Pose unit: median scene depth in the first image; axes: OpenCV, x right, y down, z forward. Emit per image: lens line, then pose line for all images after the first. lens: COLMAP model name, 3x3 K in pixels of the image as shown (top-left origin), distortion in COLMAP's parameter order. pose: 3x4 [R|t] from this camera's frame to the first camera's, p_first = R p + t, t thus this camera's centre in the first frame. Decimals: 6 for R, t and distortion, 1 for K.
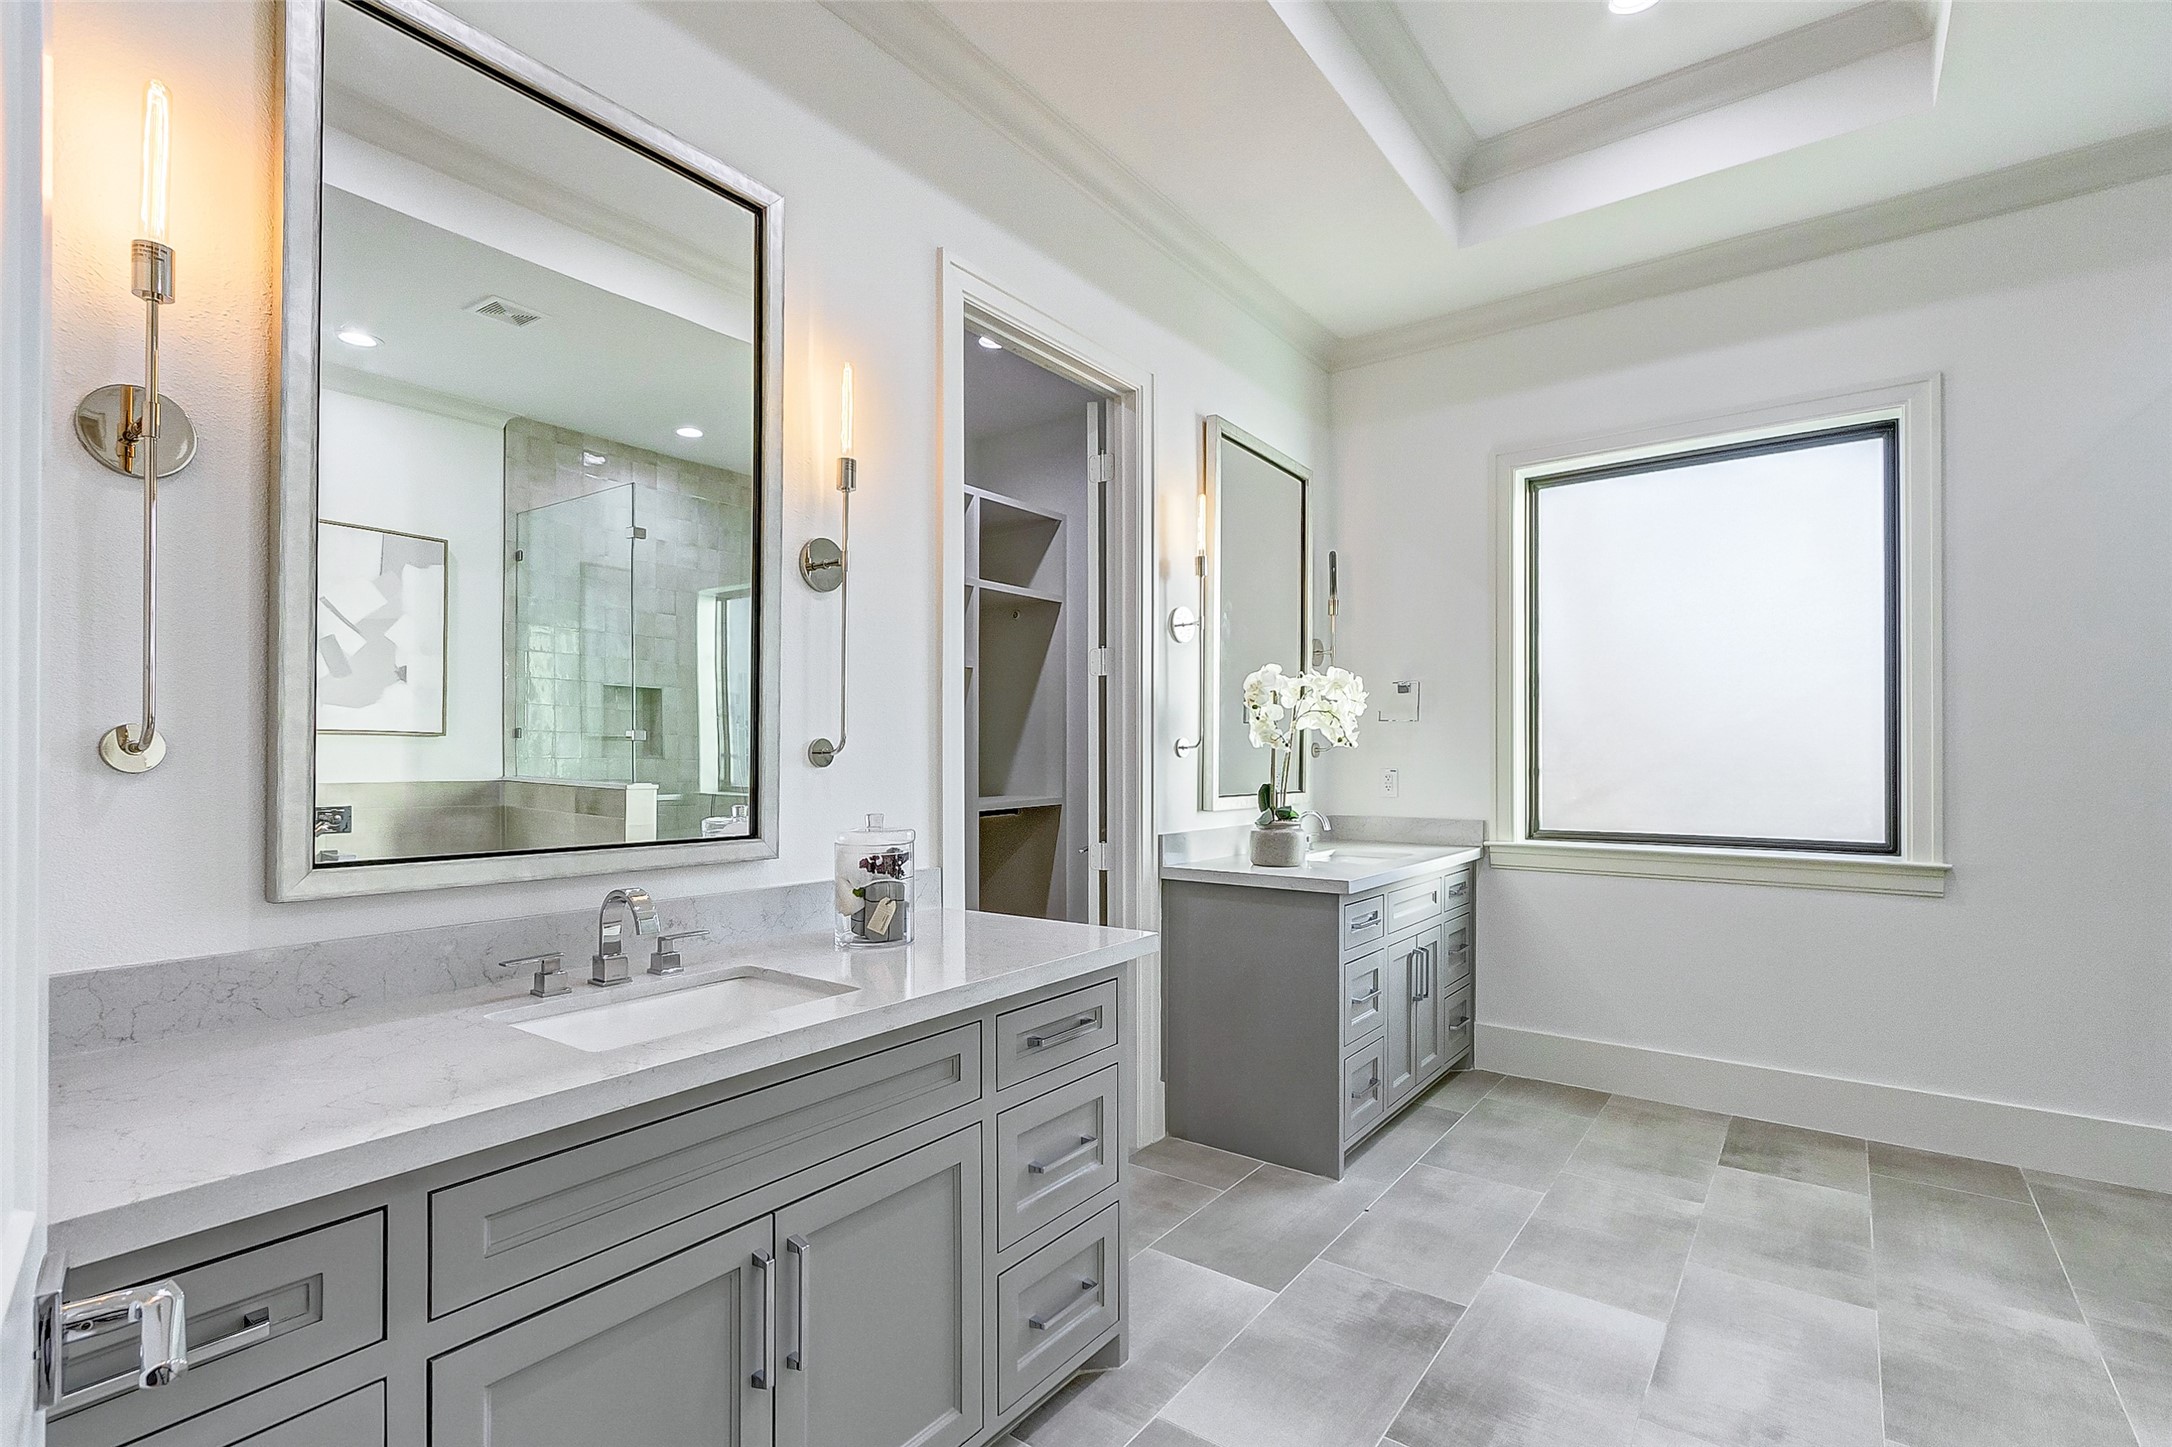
lens RADIAL K [[1022.4, 0, 1085.6], [0, 1022.4, 740.0], [0, 0, 1]] dist [0.006465, -0.000029]
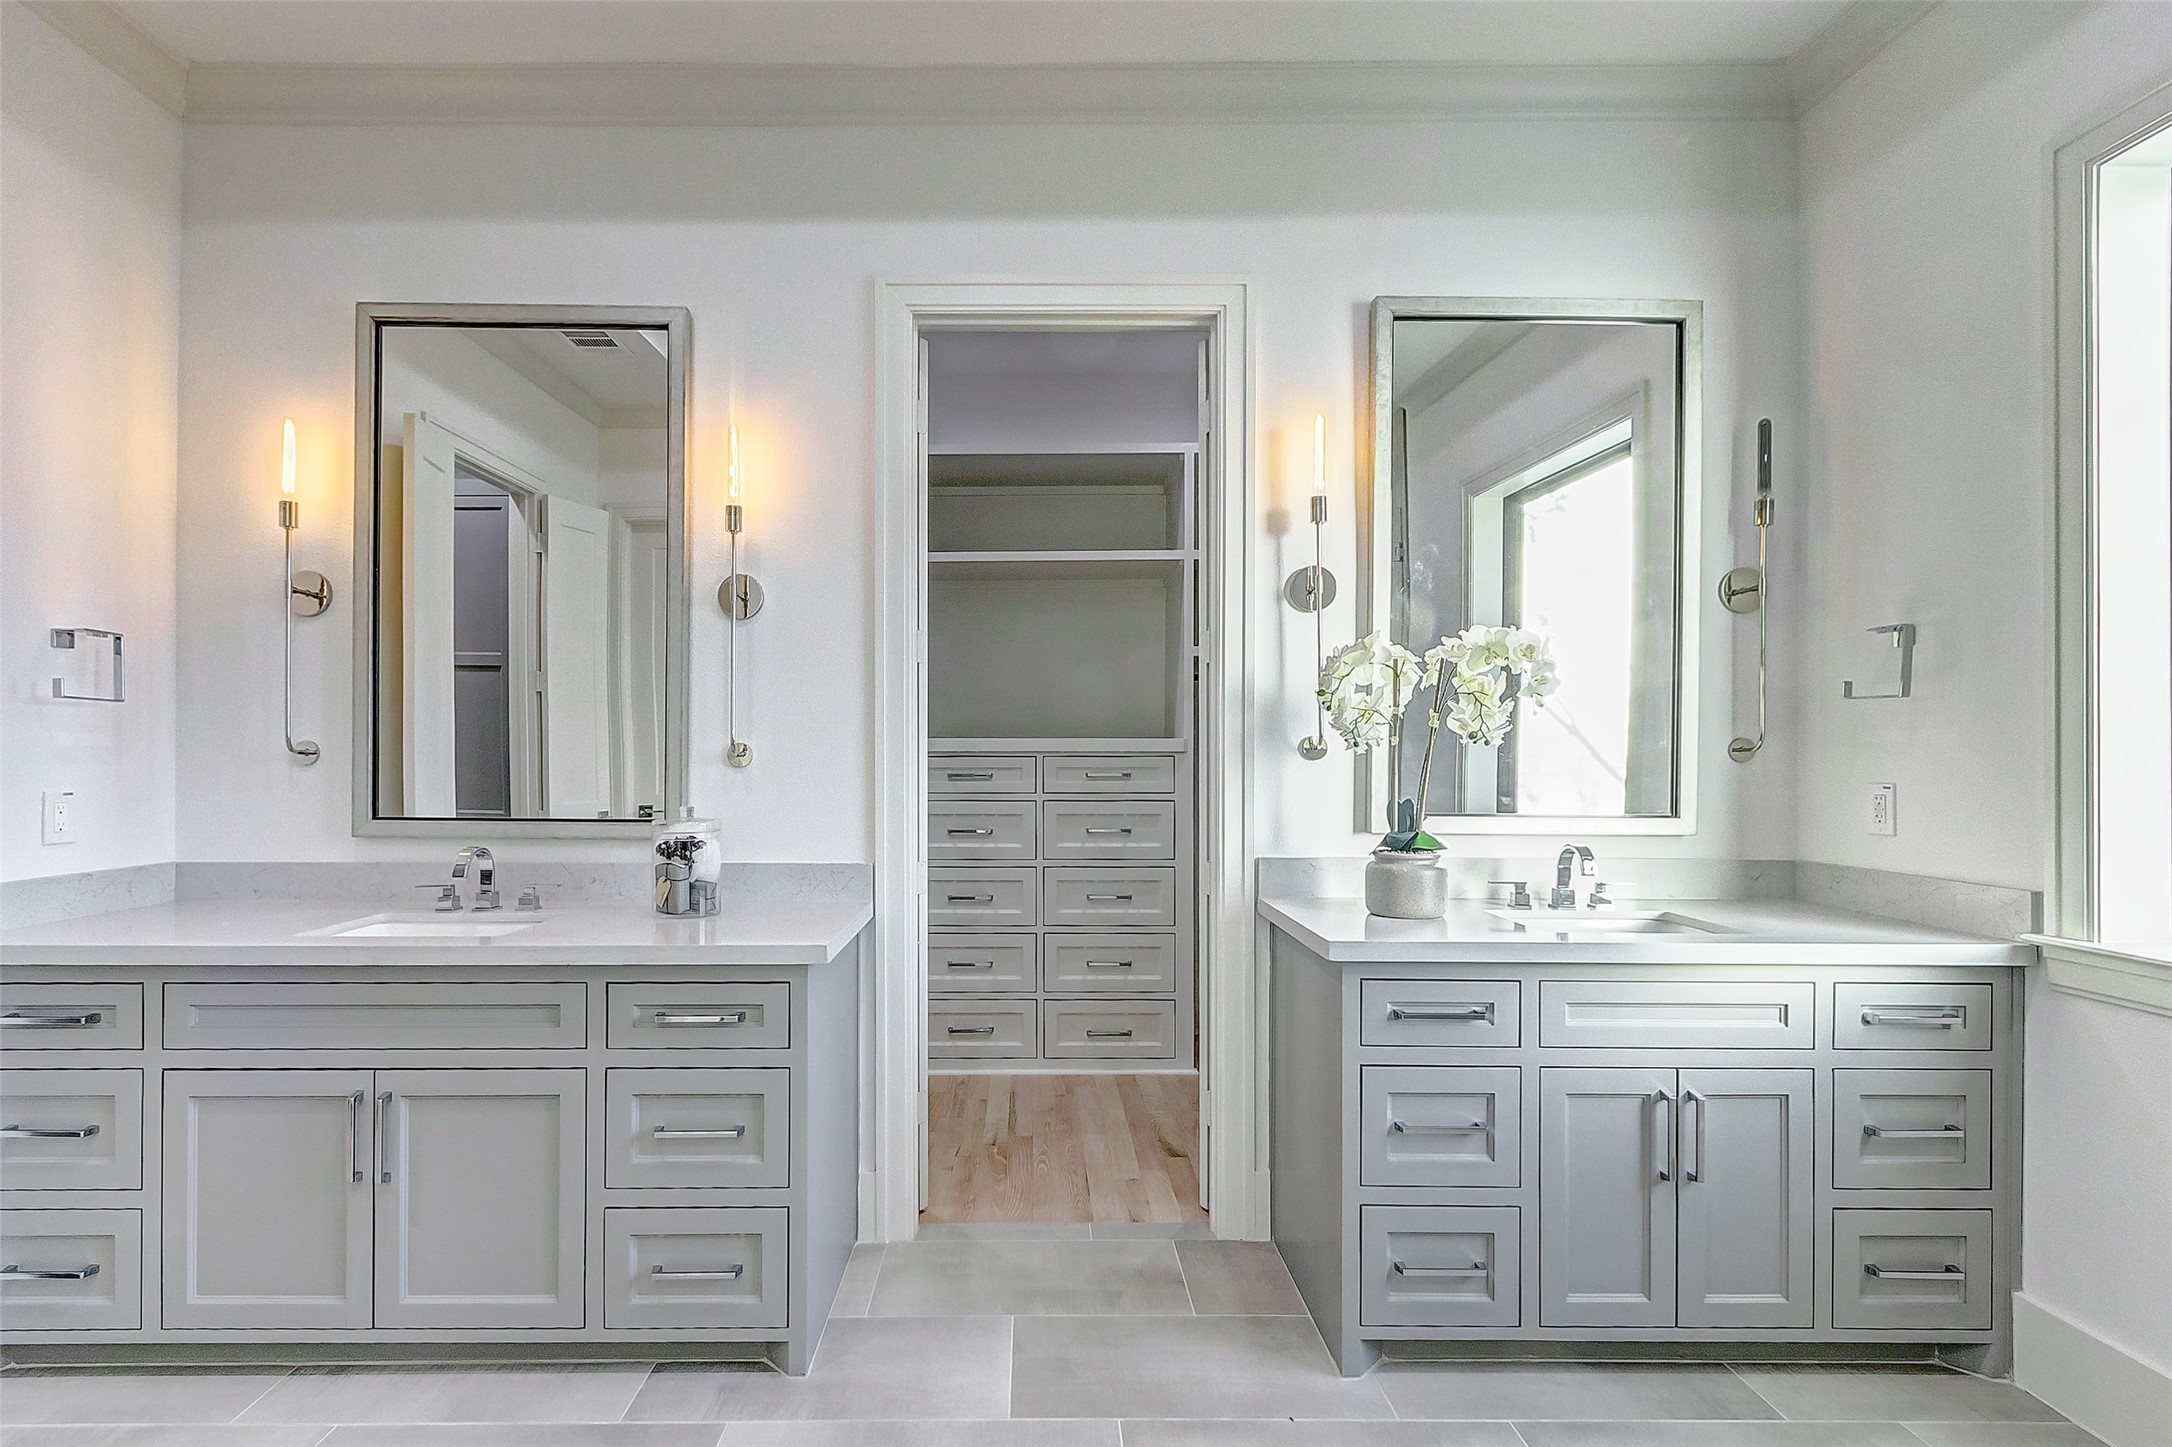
lens RADIAL K [[1098.2, 0, 1082.5], [0, 1098.2, 735.5], [0, 0, 1]] dist [0.006392, 0.000376]
pose [[0.593041, -0.010337, -0.805106, 1.038135], [0.009337, 0.999939, -0.005960, 0.002014], [0.805118, -0.003982, 0.593101, 0.584085]]
